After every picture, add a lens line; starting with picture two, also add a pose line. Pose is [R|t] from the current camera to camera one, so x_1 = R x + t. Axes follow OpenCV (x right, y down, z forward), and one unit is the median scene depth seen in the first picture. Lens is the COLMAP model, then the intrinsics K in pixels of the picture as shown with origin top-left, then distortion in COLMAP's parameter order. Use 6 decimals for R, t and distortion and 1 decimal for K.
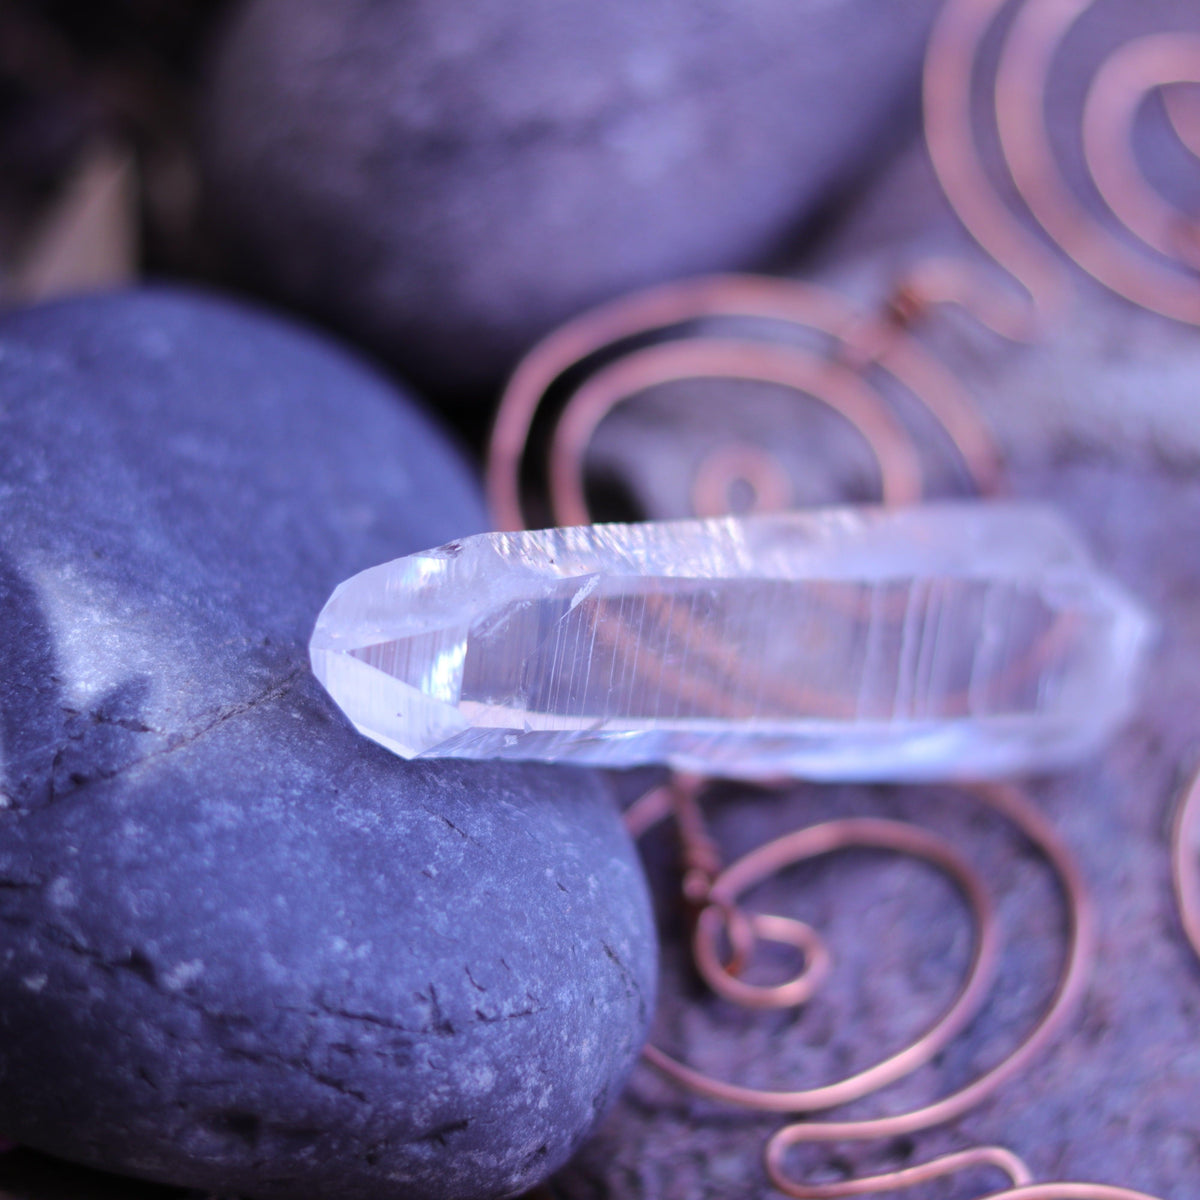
lens RADIAL K [[4529.3, 0, 600.0], [0, 4529.3, 600.0], [0, 0, 1]] dist [-0.075943, -2.200387]
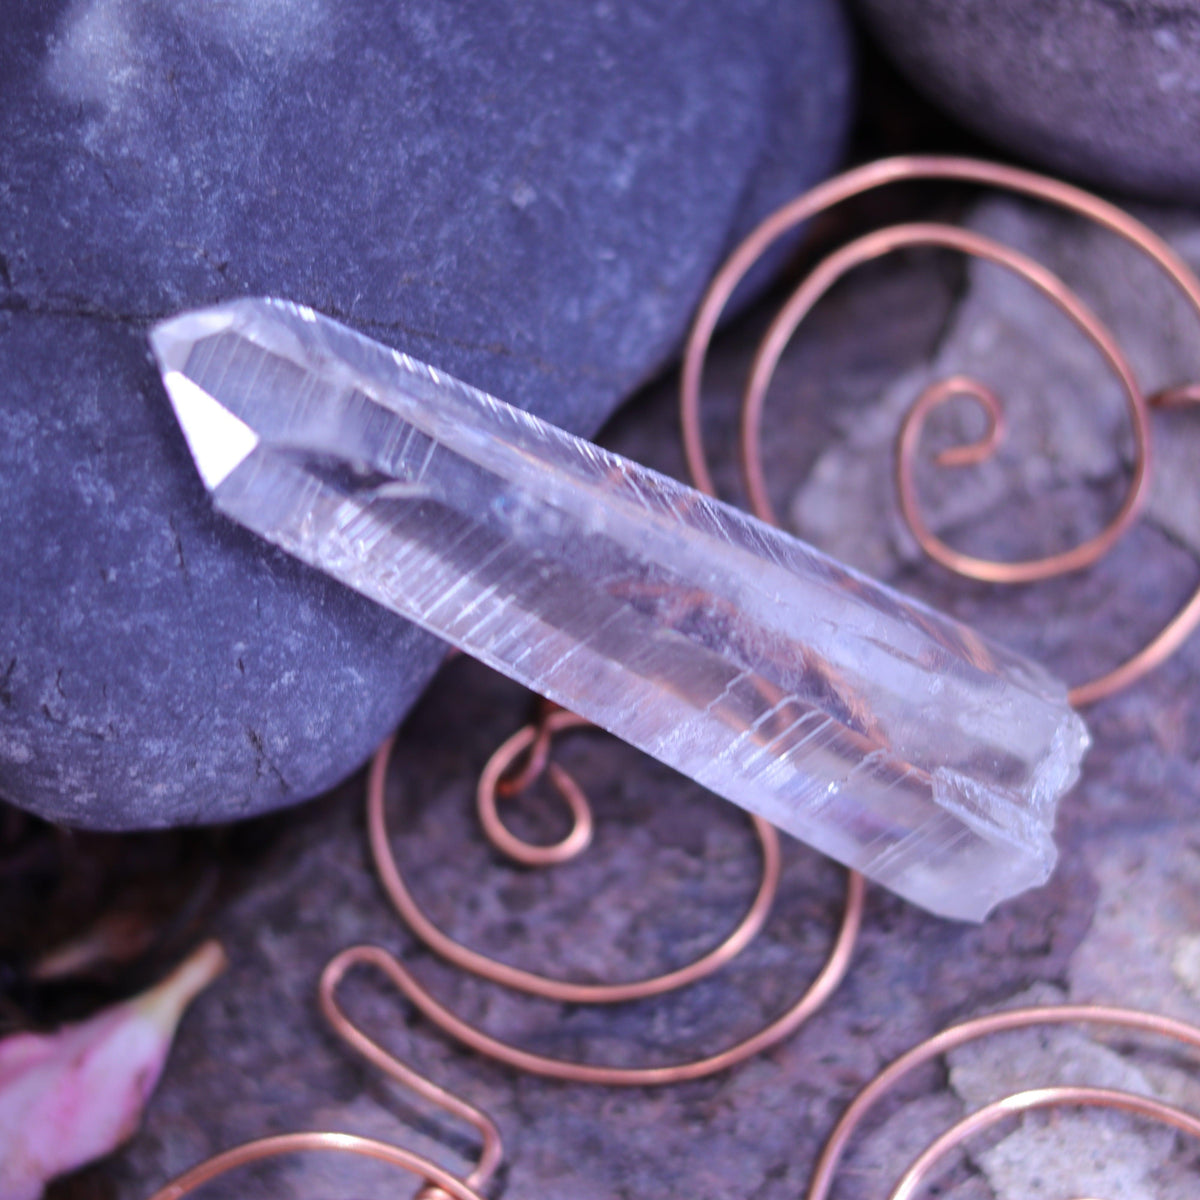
lens RADIAL K [[4529.3, 0, 600.0], [0, 4529.3, 600.0], [0, 0, 1]] dist [-0.075943, -2.200387]
pose [[0.638040, 0.737417, -0.221632, 0.253078], [-0.579724, 0.649480, 0.492033, -0.482925], [0.506779, -0.185451, 0.841892, 0.219251]]
